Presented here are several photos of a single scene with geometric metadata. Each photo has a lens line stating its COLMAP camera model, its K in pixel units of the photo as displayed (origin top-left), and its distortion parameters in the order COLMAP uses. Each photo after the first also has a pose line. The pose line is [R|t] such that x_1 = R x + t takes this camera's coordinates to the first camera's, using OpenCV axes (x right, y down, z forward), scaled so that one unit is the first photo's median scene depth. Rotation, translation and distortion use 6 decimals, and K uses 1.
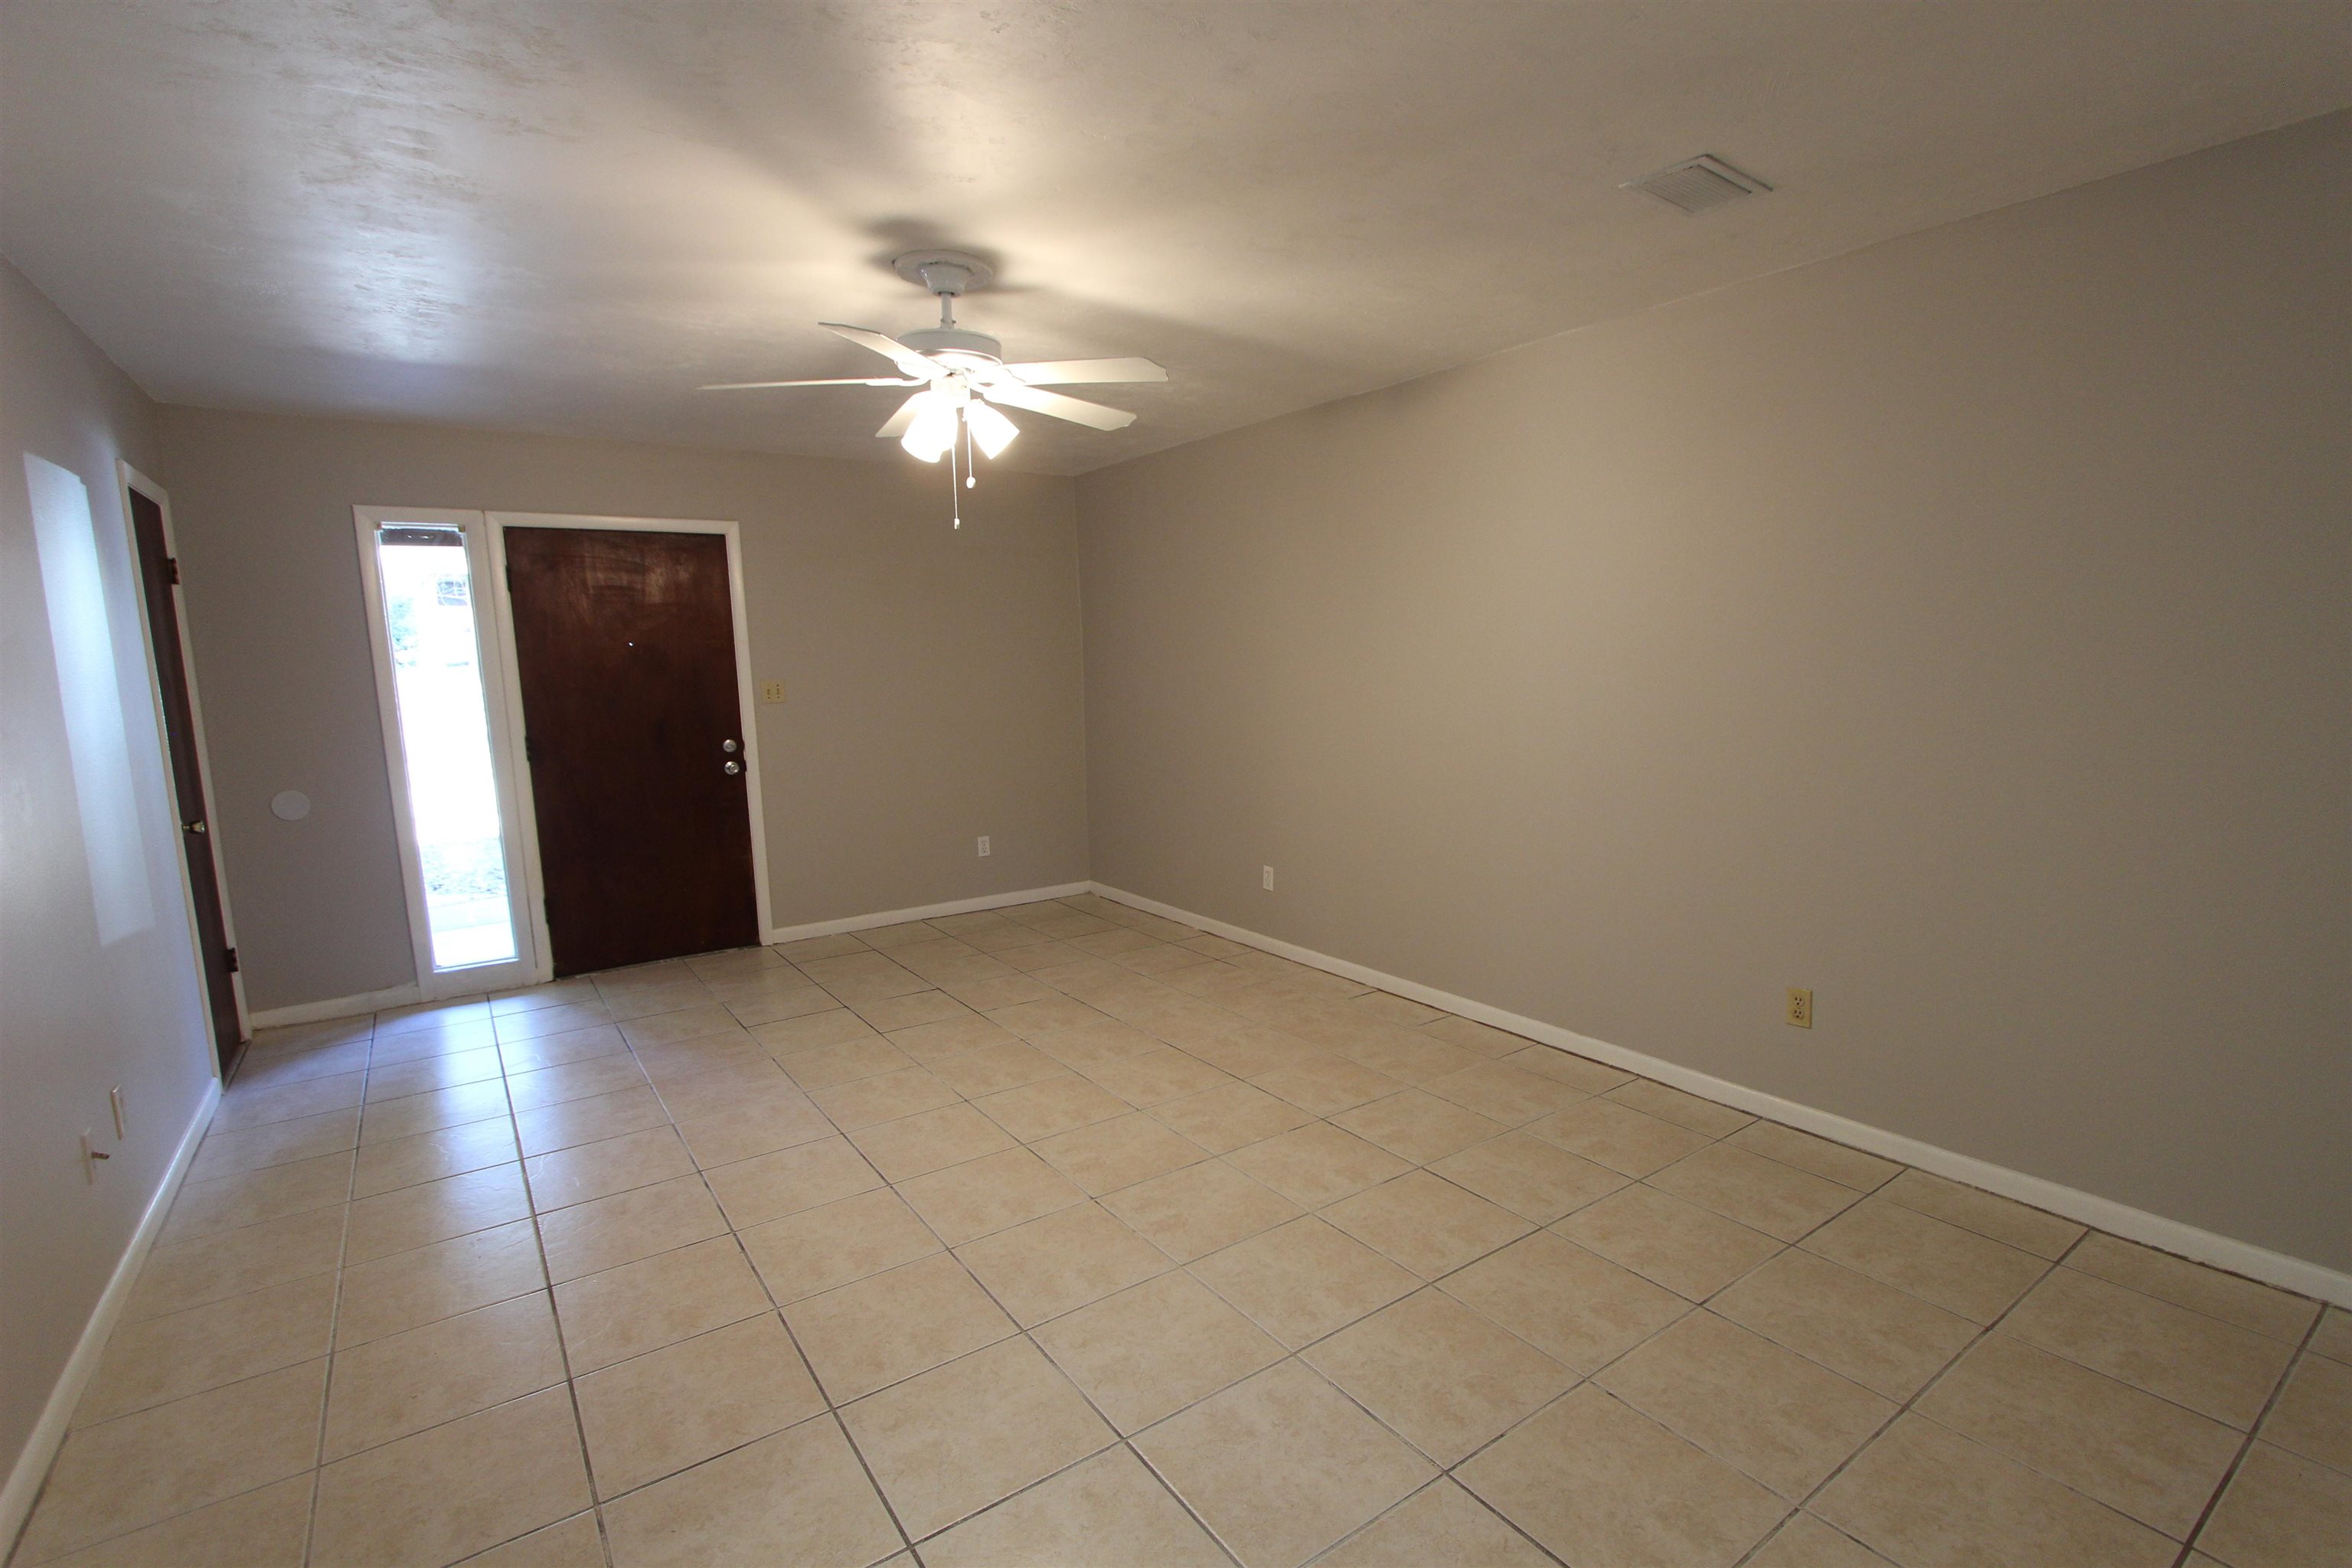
lens RADIAL K [[1083.0, 0, 1191.6], [0, 1083.0, 814.7], [0, 0, 1]] dist [-0.017826, -0.000064]
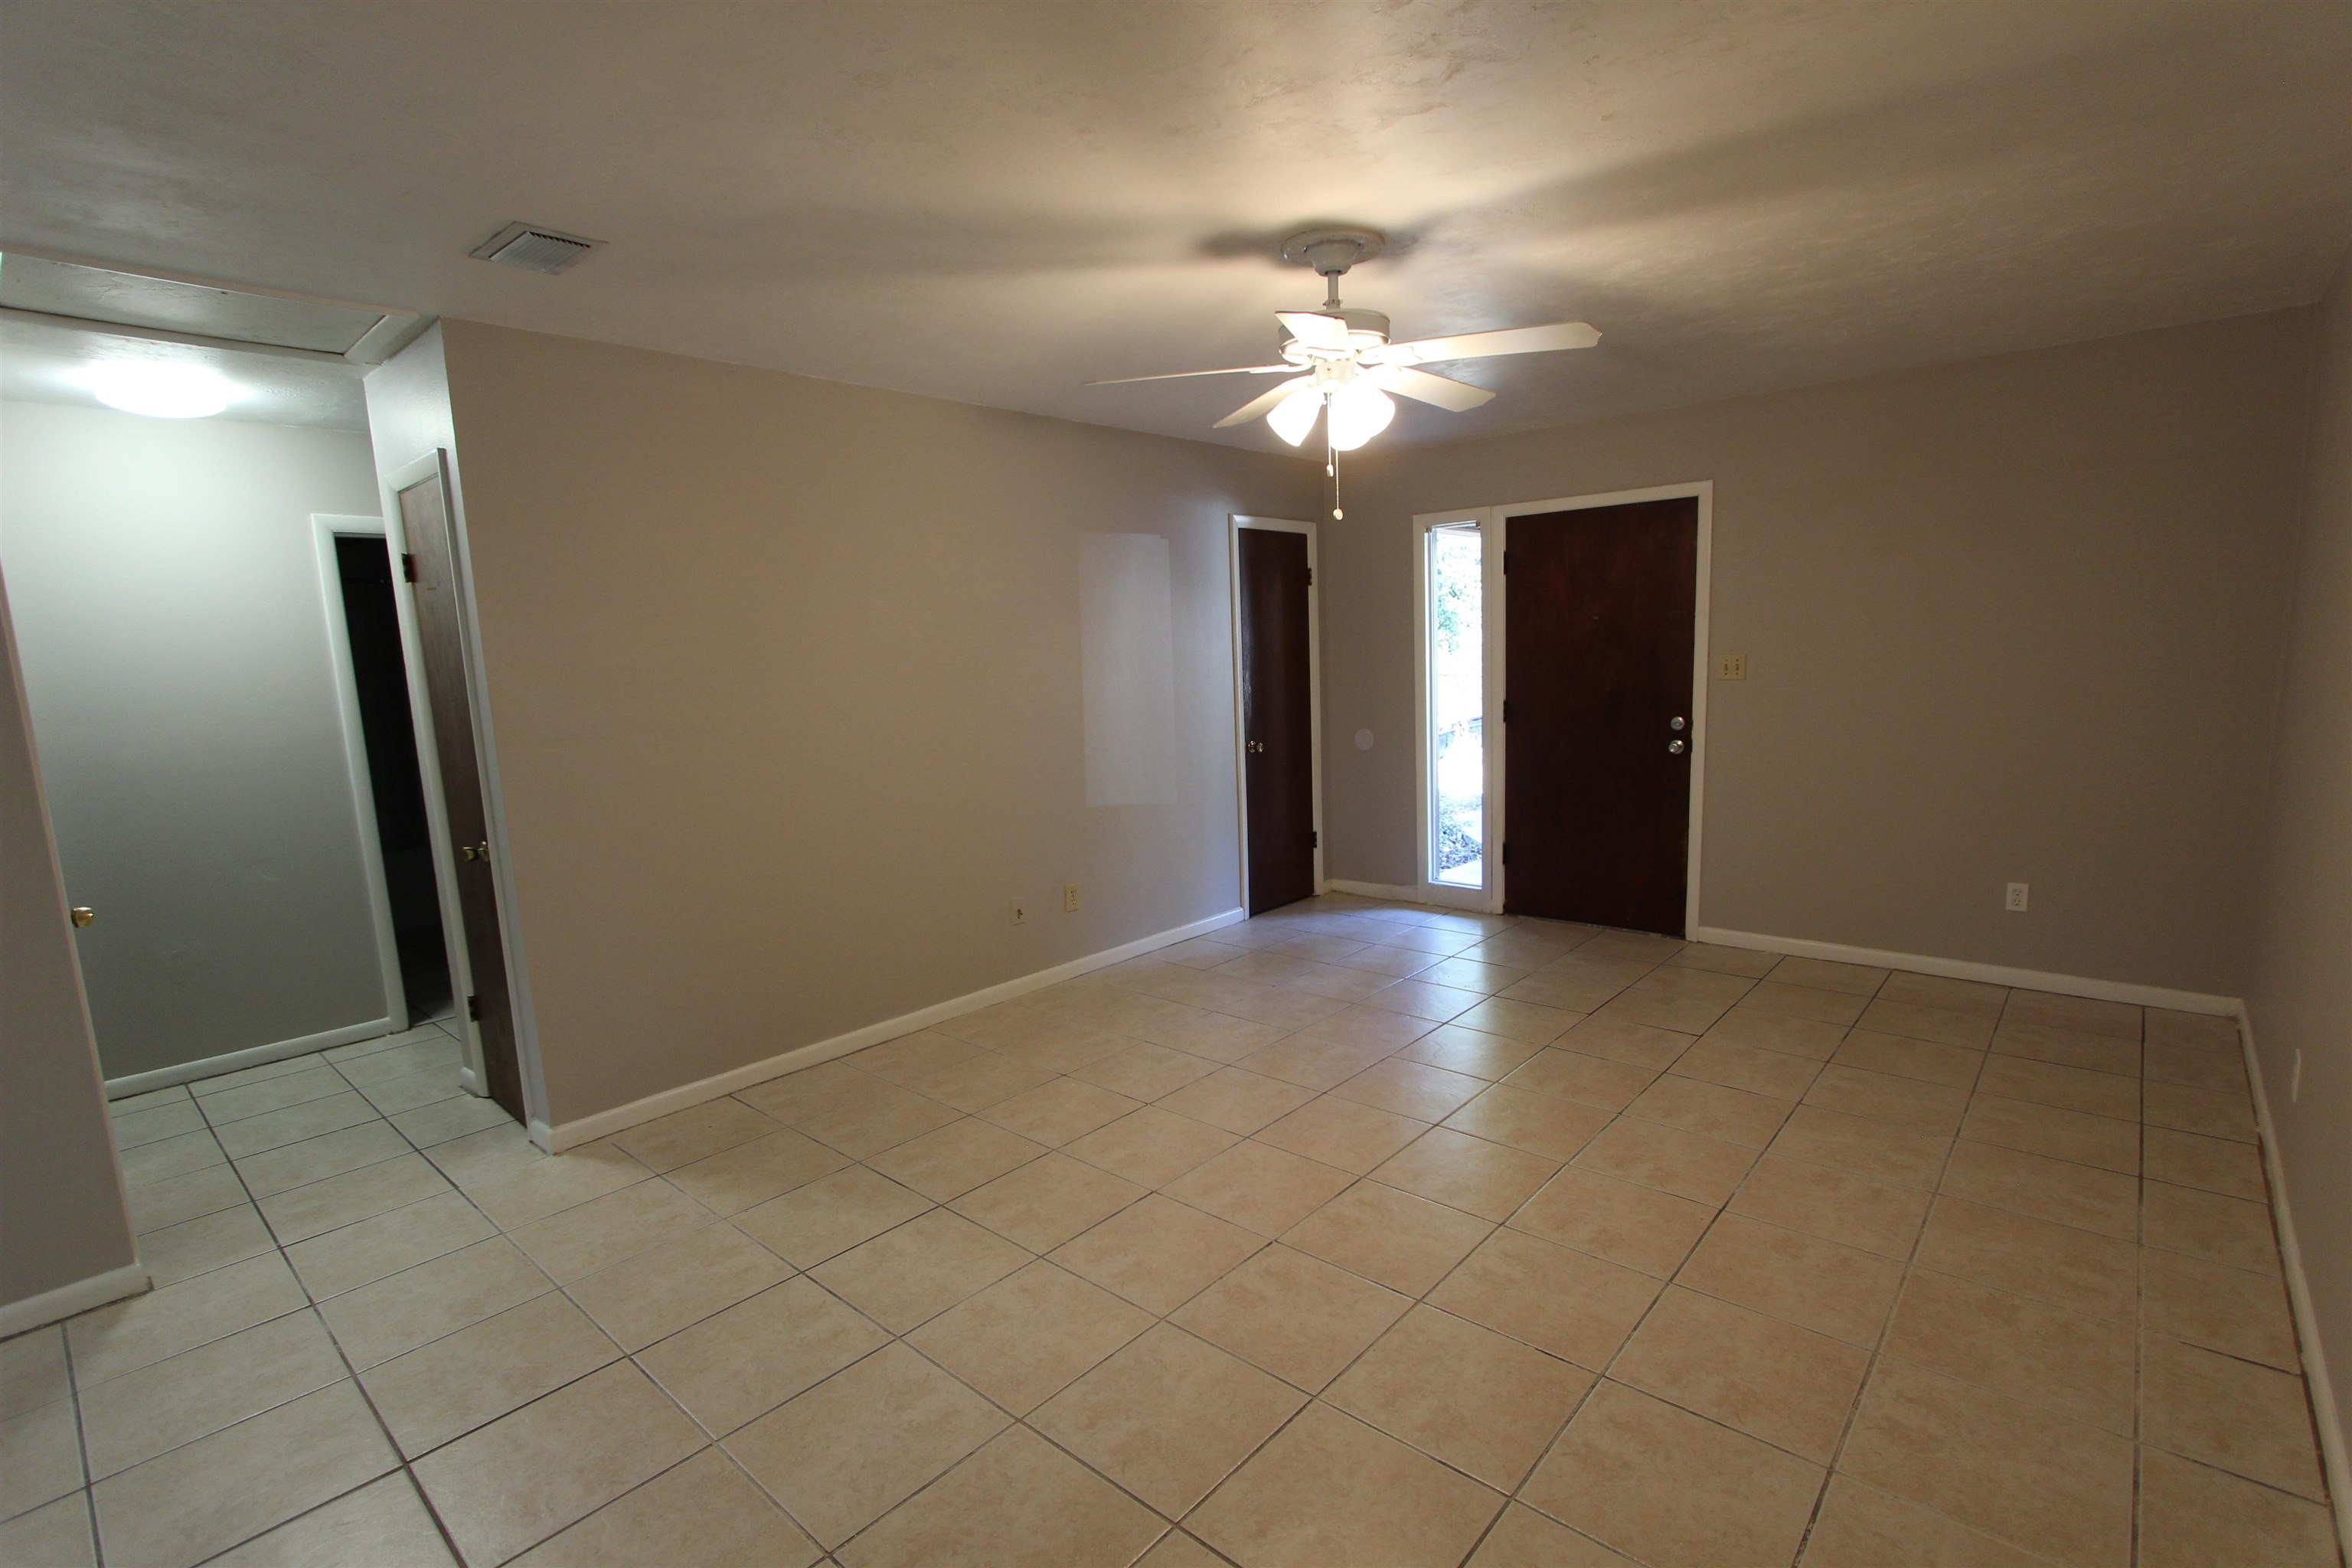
lens RADIAL K [[1083.0, 0, 1191.6], [0, 1083.0, 814.7], [0, 0, 1]] dist [-0.017826, -0.000064]
pose [[0.233746, 0.162790, -0.958573, 0.447218], [-0.111720, 0.983851, 0.139840, -0.079615], [0.965858, 0.074404, 0.248158, 0.413284]]
